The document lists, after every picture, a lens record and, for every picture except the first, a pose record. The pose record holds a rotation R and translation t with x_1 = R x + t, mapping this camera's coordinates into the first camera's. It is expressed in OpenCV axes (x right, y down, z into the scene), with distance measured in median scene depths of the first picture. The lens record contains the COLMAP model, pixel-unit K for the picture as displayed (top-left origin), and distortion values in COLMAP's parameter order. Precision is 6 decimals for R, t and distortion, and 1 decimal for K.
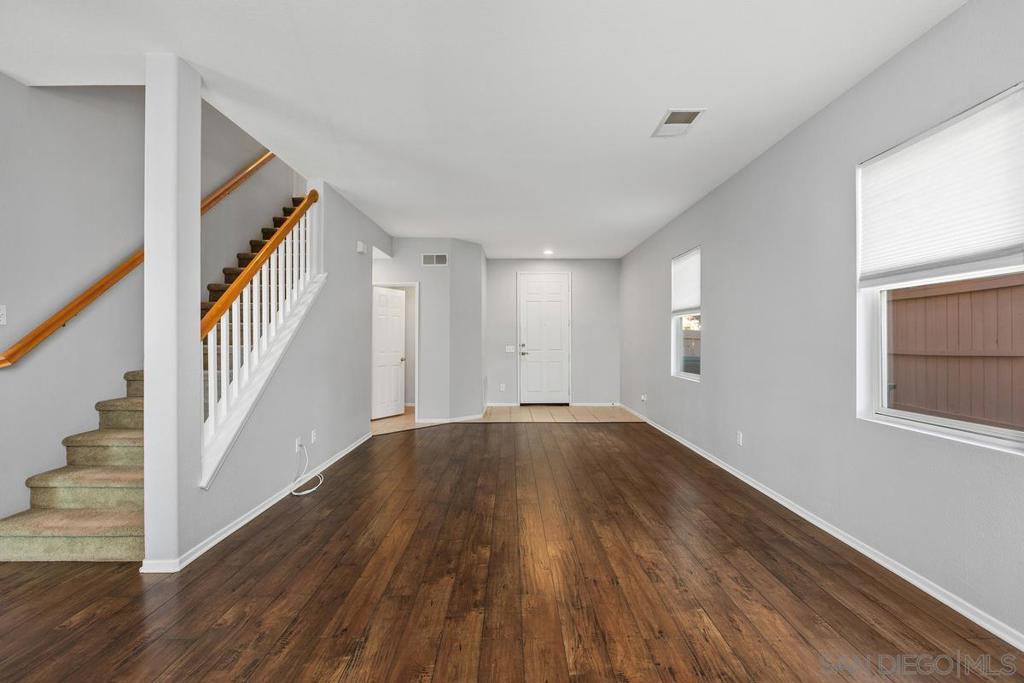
lens RADIAL K [[454.6, 0, 516.7], [0, 454.6, 337.8], [0, 0, 1]] dist [-0.001825, -0.000073]
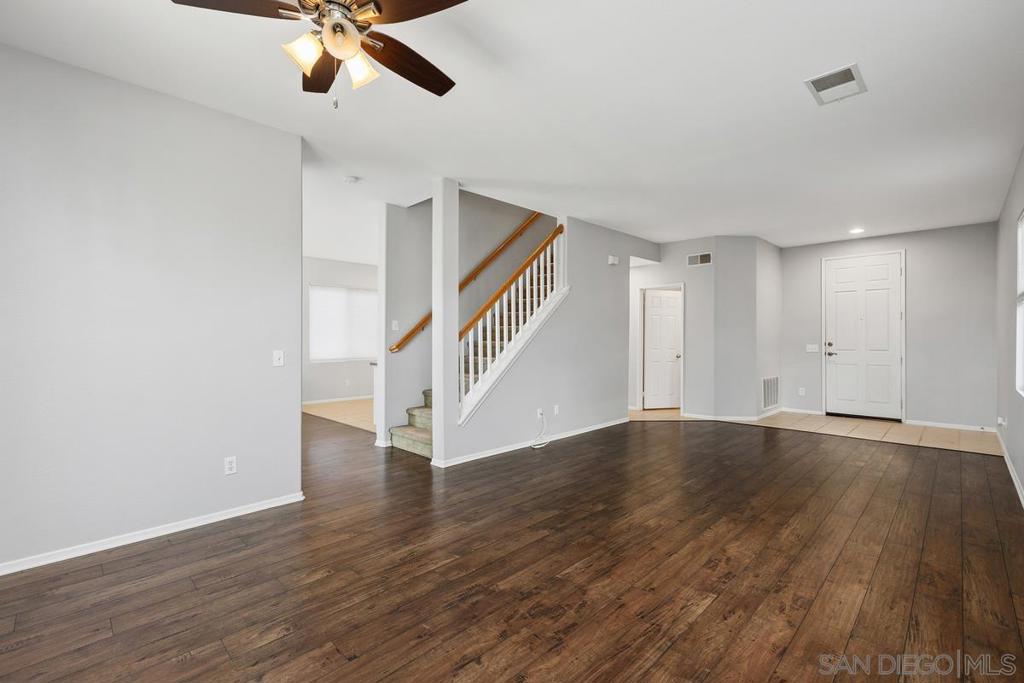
lens RADIAL K [[454.6, 0, 512.8], [0, 454.6, 339.6], [0, 0, 1]] dist [-0.001825, -0.000073]
pose [[0.702601, 0.003082, -0.711578, 0.596863], [0.003240, 0.999966, 0.007530, -0.001156], [0.711577, -0.007596, 0.702567, -0.045921]]
